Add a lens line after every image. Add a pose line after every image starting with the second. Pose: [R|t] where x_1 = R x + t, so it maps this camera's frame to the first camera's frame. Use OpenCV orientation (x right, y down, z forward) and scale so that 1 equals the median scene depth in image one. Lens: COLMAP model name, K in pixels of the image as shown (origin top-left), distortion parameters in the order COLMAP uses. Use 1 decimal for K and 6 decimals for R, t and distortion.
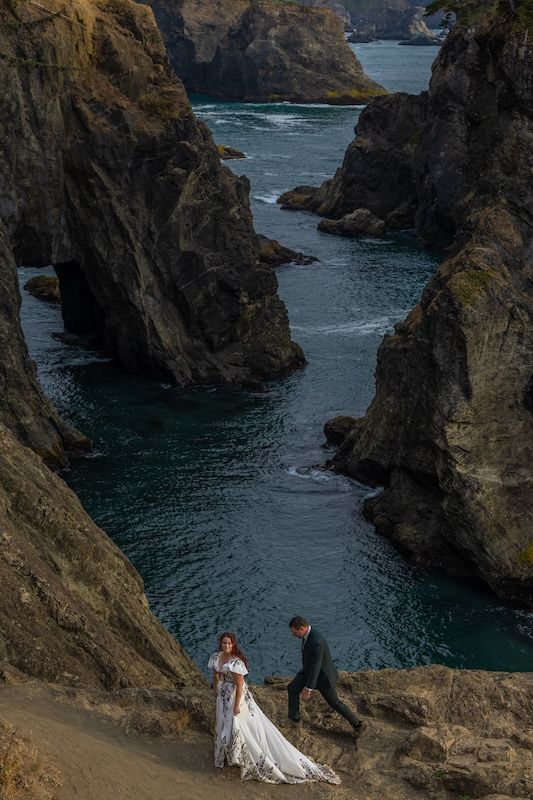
lens RADIAL K [[1603.8, 0, 266.5], [0, 1603.8, 400.0], [0, 0, 1]] dist [0.011899, 0.040469]
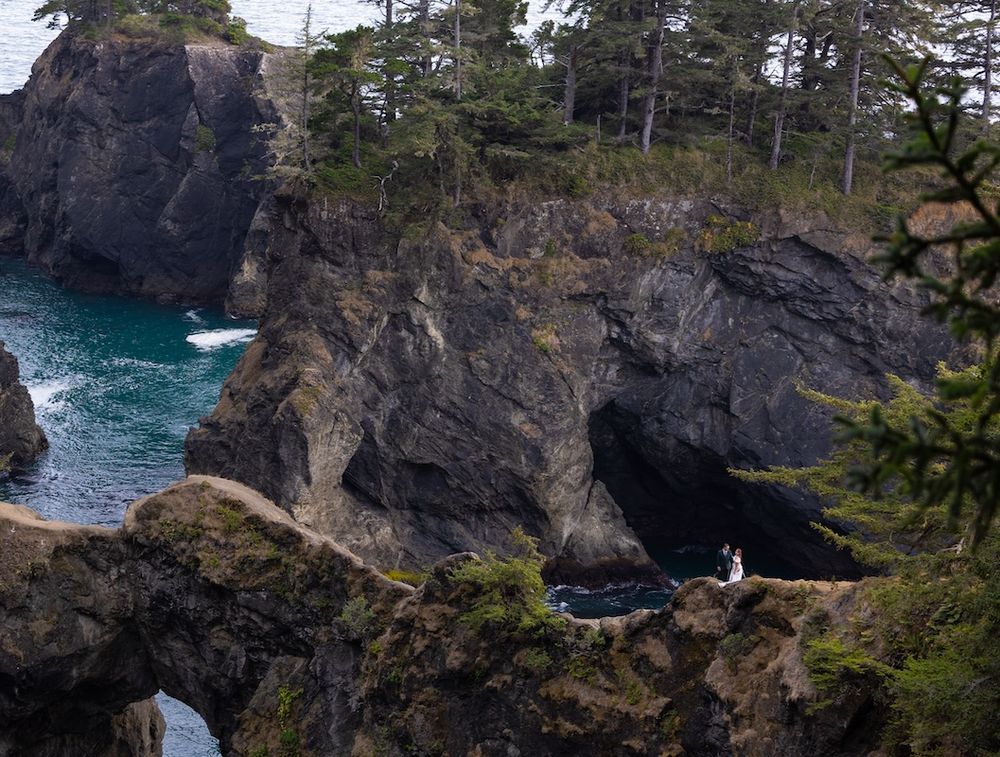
lens RADIAL K [[2662.0, 0, 333.4], [0, 2662.0, 316.7], [0, 0, 1]] dist [0.005793, 0.448540]
pose [[0.945428, -0.076672, 0.316682, -0.511735], [0.083363, 0.996490, -0.007615, -0.115312], [-0.314987, 0.033599, 0.948501, -1.021928]]
